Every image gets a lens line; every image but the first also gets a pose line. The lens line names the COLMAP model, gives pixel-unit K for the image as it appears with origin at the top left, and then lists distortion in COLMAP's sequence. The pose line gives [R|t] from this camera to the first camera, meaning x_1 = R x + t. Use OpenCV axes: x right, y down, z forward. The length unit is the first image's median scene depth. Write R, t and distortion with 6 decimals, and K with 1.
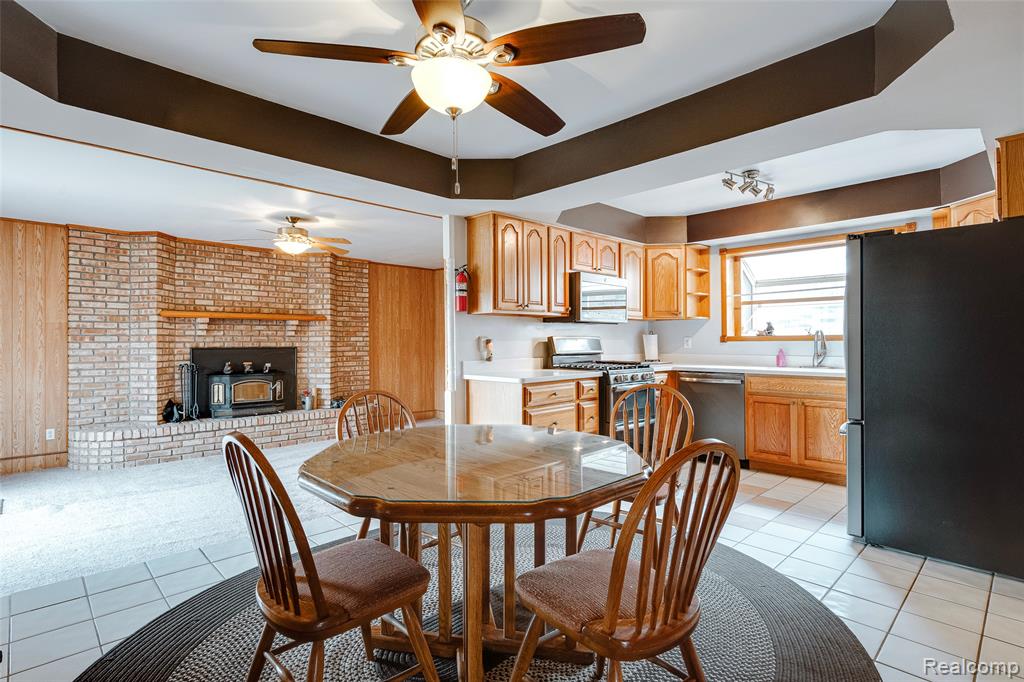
lens RADIAL K [[514.0, 0, 501.7], [0, 514.0, 338.3], [0, 0, 1]] dist [-0.000386, -0.003884]
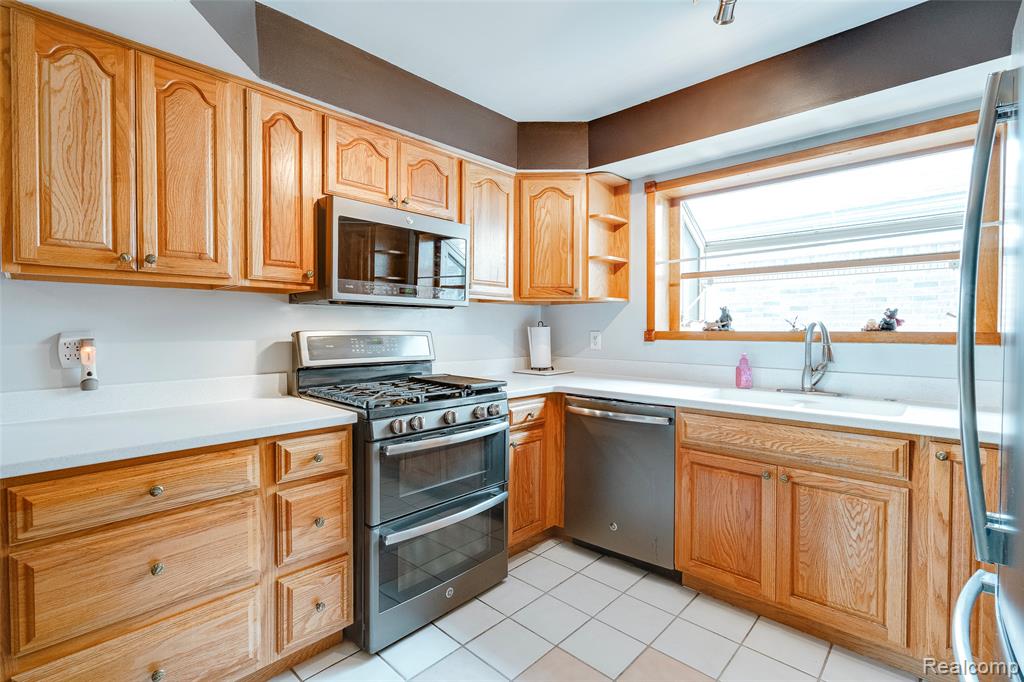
lens RADIAL K [[479.7, 0, 501.6], [0, 479.7, 335.6], [0, 0, 1]] dist [-0.012930, 0.004443]
pose [[0.999366, 0.006596, 0.034988, 0.230415], [-0.007422, 0.999695, 0.023548, -0.009851], [-0.034822, -0.023793, 0.999110, 0.432610]]
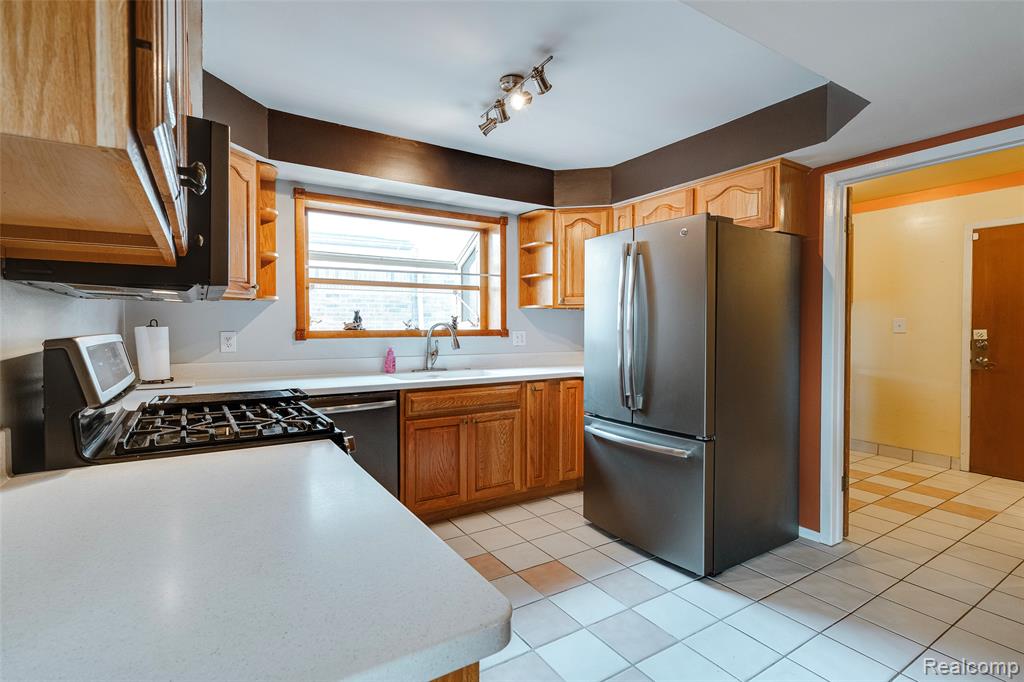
lens RADIAL K [[479.7, 0, 505.9], [0, 479.7, 332.7], [0, 0, 1]] dist [-0.012930, 0.004443]
pose [[0.207419, -0.006092, 0.978233, -0.079127], [-0.009901, 0.999916, 0.008327, -0.008150], [-0.978202, -0.011413, 0.207341, 0.609539]]
